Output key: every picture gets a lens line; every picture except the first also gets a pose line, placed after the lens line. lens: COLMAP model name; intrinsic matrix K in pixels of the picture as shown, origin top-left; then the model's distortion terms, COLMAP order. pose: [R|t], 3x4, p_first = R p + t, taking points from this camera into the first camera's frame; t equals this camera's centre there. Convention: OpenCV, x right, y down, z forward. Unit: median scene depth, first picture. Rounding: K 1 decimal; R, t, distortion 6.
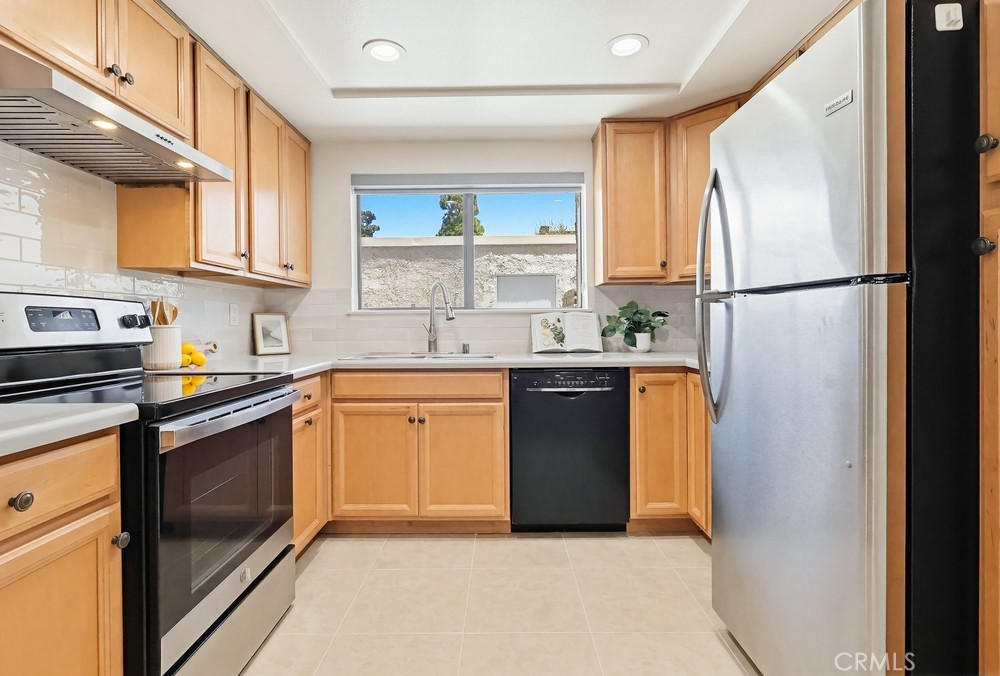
lens RADIAL K [[483.5, 0, 497.1], [0, 483.5, 330.3], [0, 0, 1]] dist [-0.012543, 0.001337]
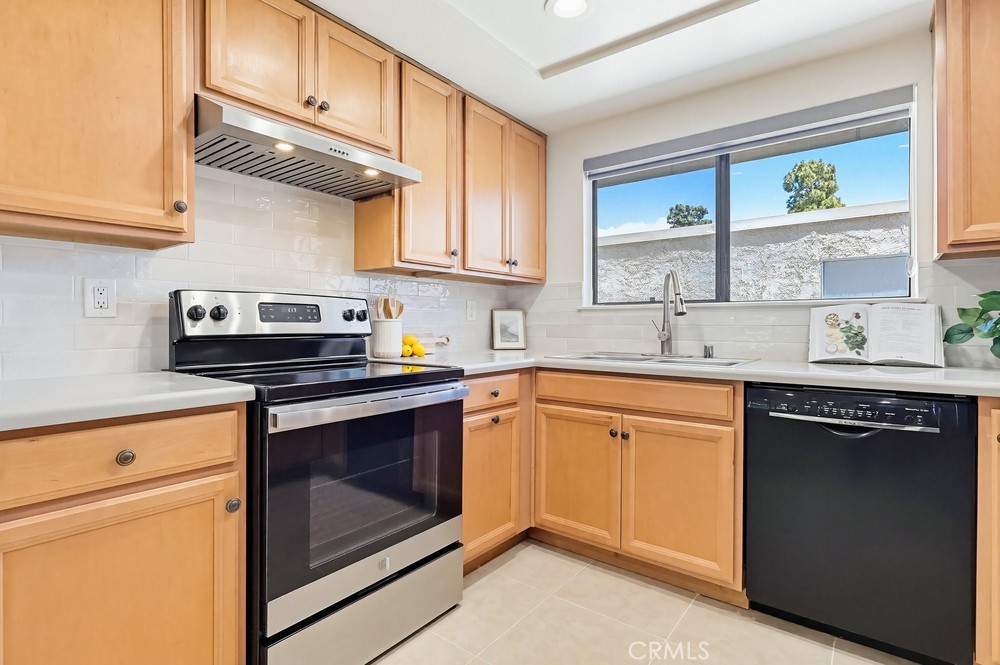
lens RADIAL K [[479.5, 0, 497.1], [0, 479.5, 327.8], [0, 0, 1]] dist [-0.003808, -0.000035]
pose [[0.790337, 0.012819, -0.612539, 0.170088], [-0.015103, 0.999885, 0.001439, 0.003456], [0.612487, 0.008114, 0.790439, 0.207463]]
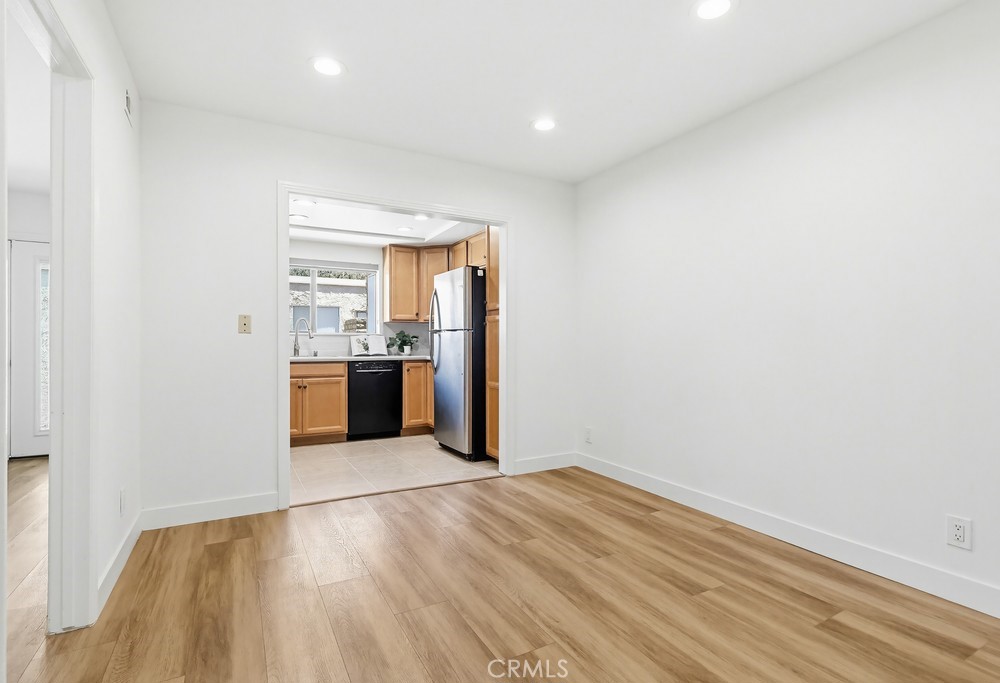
lens RADIAL K [[467.3, 0, 499.4], [0, 467.3, 341.6], [0, 0, 1]] dist [-0.001856, -0.000031]
pose [[0.867533, 0.011805, 0.497239, -0.421158], [-0.000859, 0.999752, -0.022236, 0.036386], [-0.497378, 0.018863, 0.867329, -1.124204]]
